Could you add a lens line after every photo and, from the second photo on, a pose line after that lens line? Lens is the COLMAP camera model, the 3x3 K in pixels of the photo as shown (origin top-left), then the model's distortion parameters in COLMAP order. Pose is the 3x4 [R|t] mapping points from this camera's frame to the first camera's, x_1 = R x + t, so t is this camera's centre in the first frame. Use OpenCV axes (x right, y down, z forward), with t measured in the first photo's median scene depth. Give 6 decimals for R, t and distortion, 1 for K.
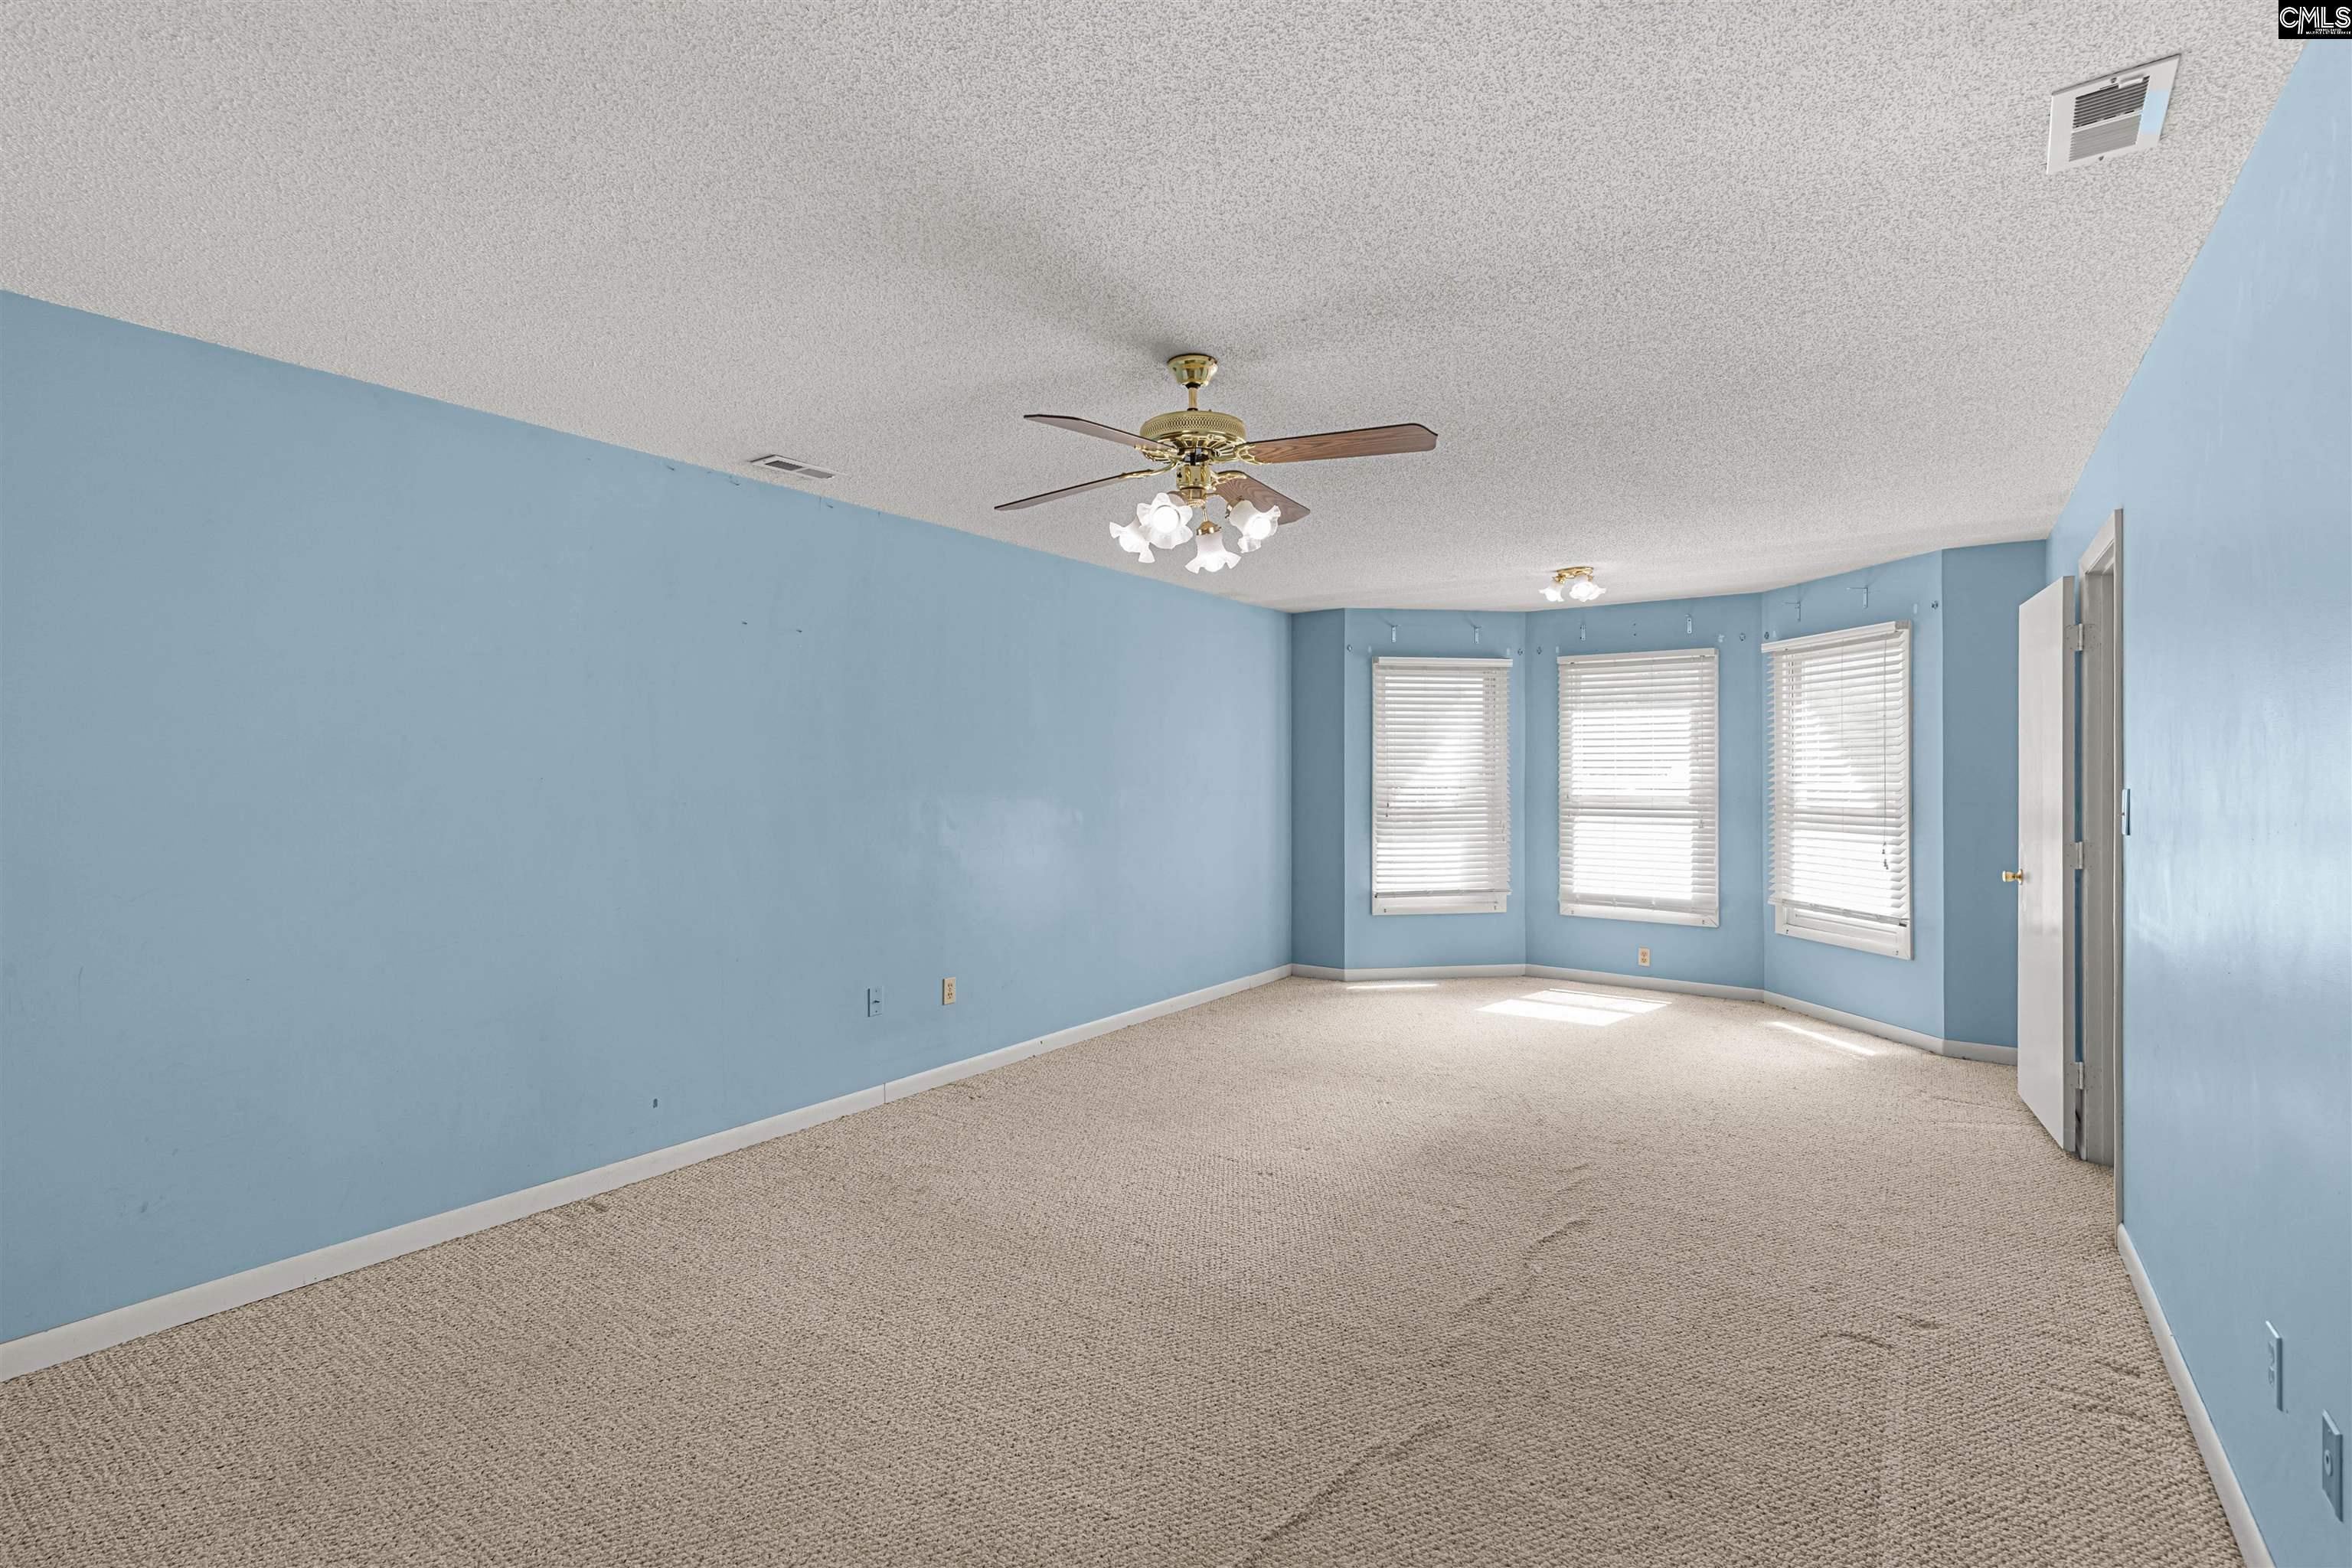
lens RADIAL K [[1091.7, 0, 1169.5], [0, 1091.7, 764.2], [0, 0, 1]] dist [-0.001183, -0.000690]
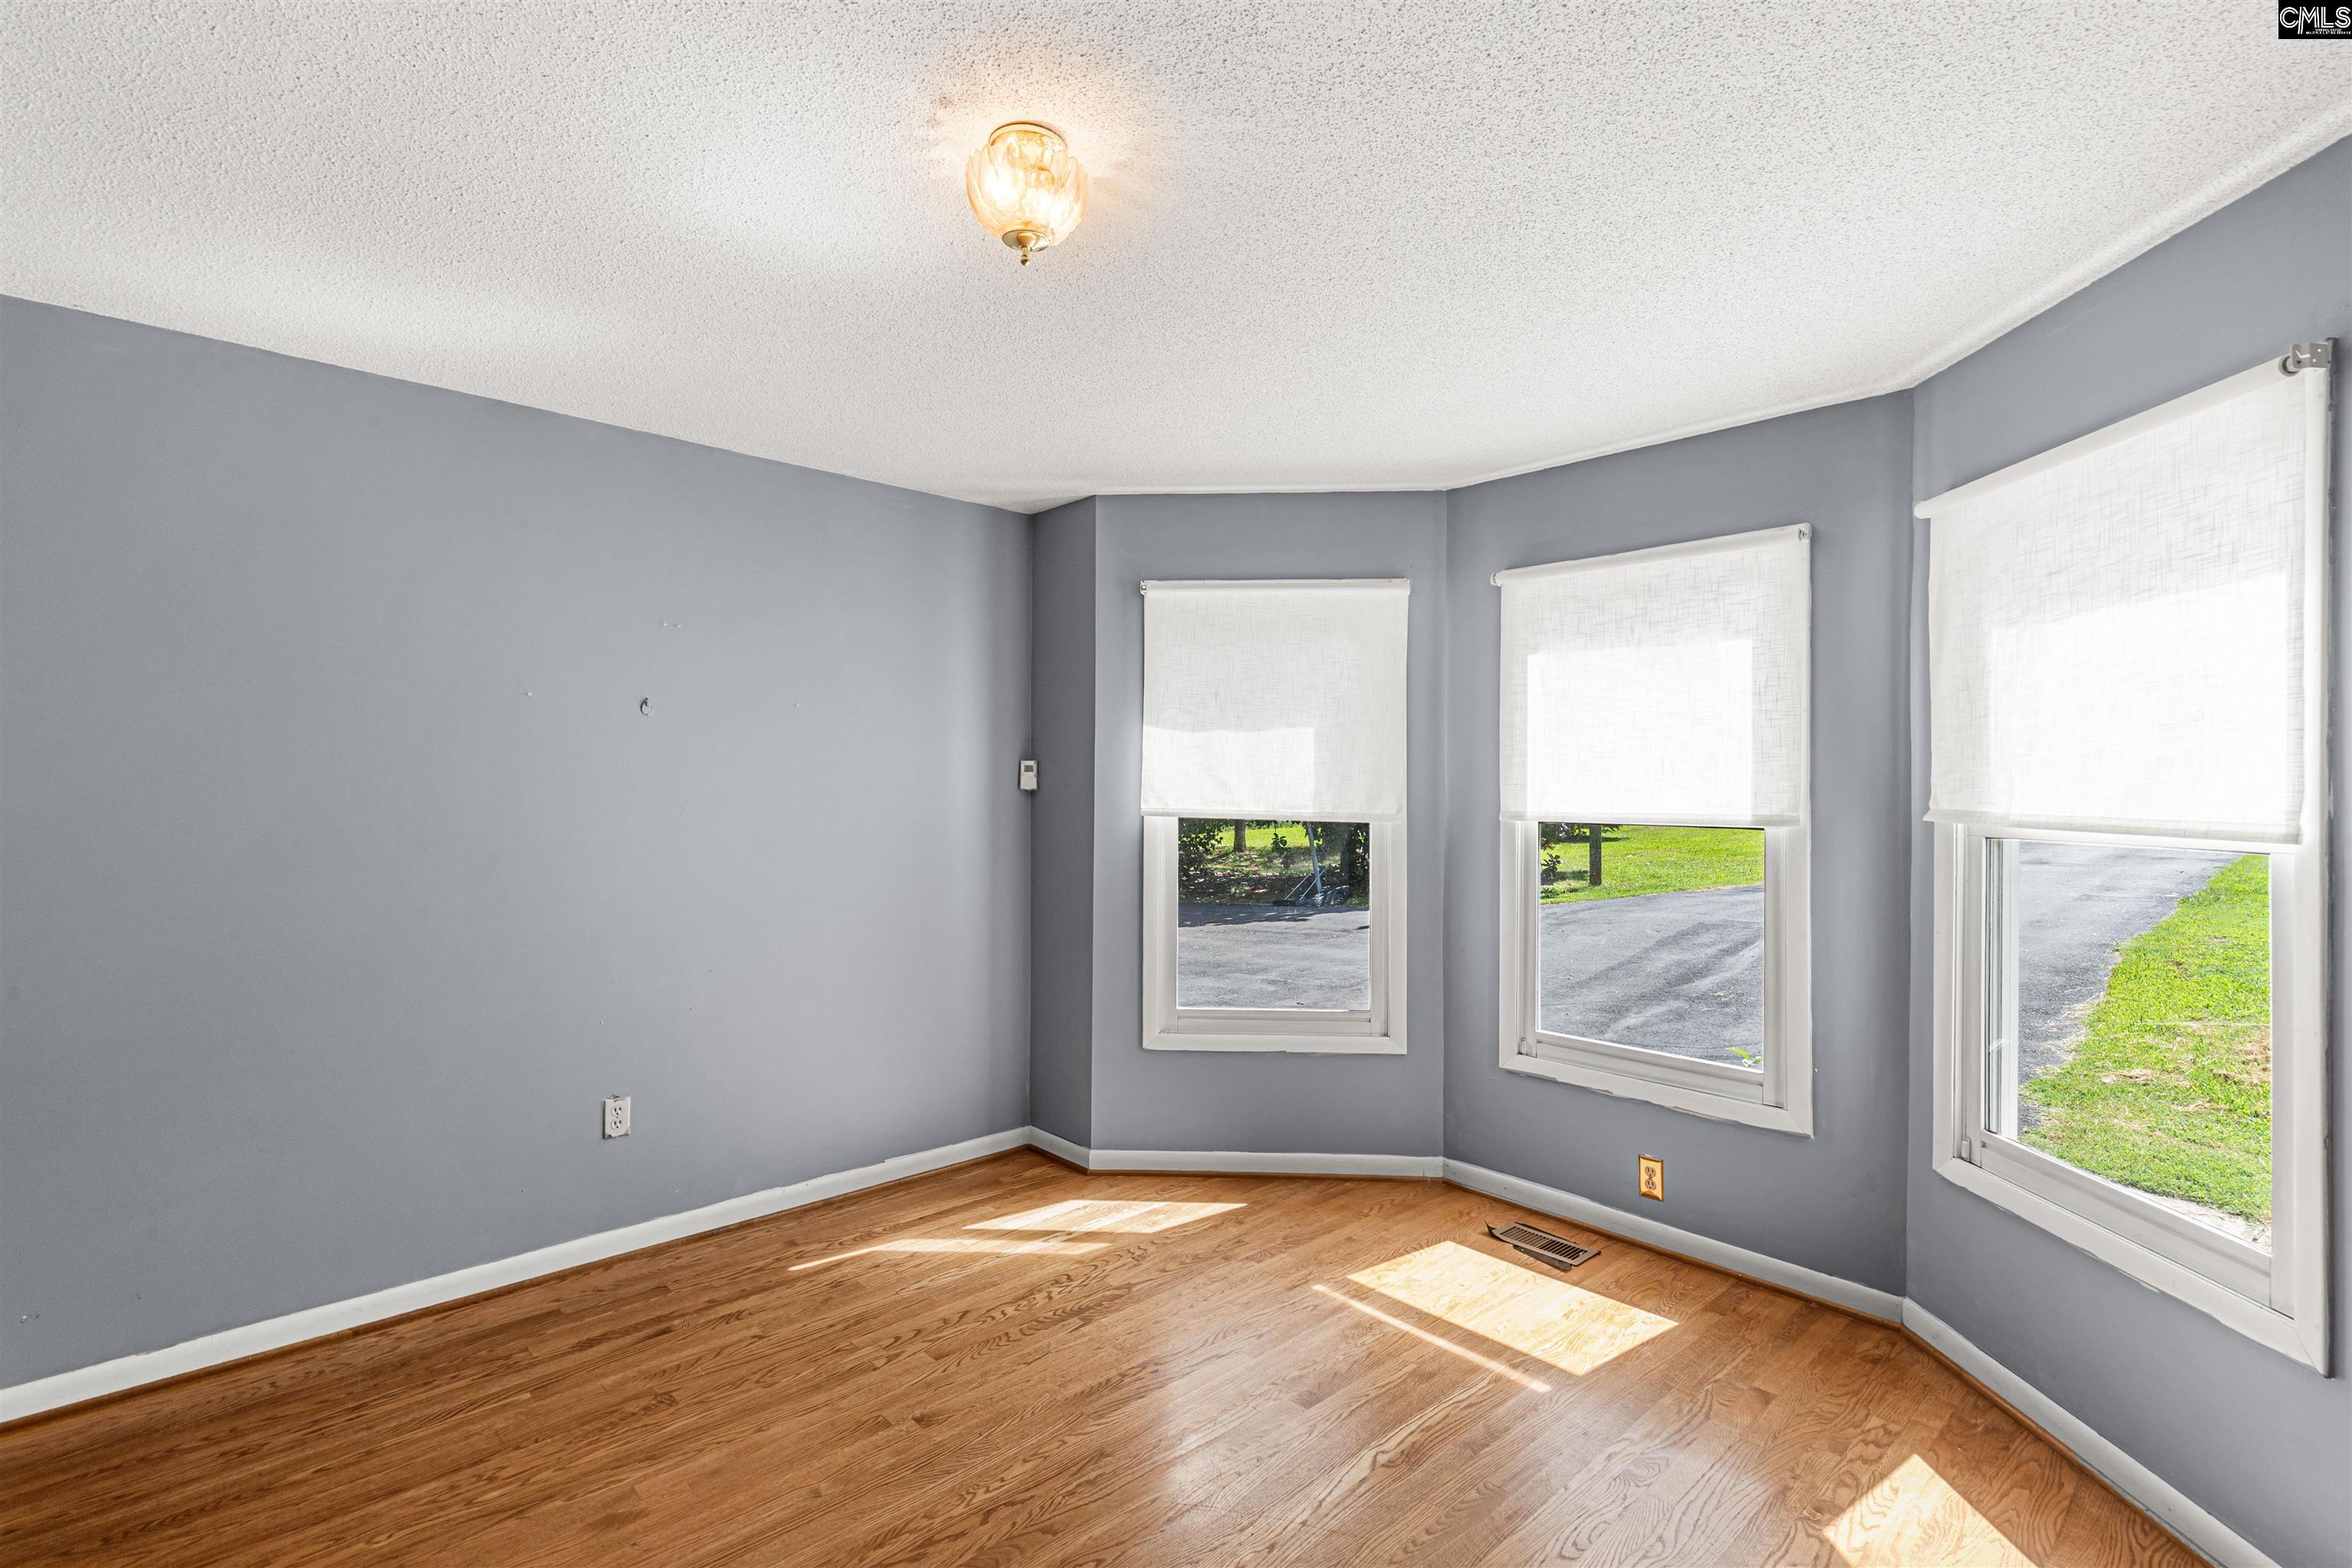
lens RADIAL K [[1091.7, 0, 1169.5], [0, 1091.7, 764.2], [0, 0, 1]] dist [-0.001183, -0.000690]
pose [[0.976229, -0.011786, -0.216422, 0.320378], [0.010333, 0.999916, -0.007843, -0.000955], [0.216496, 0.005421, 0.976268, 0.468908]]
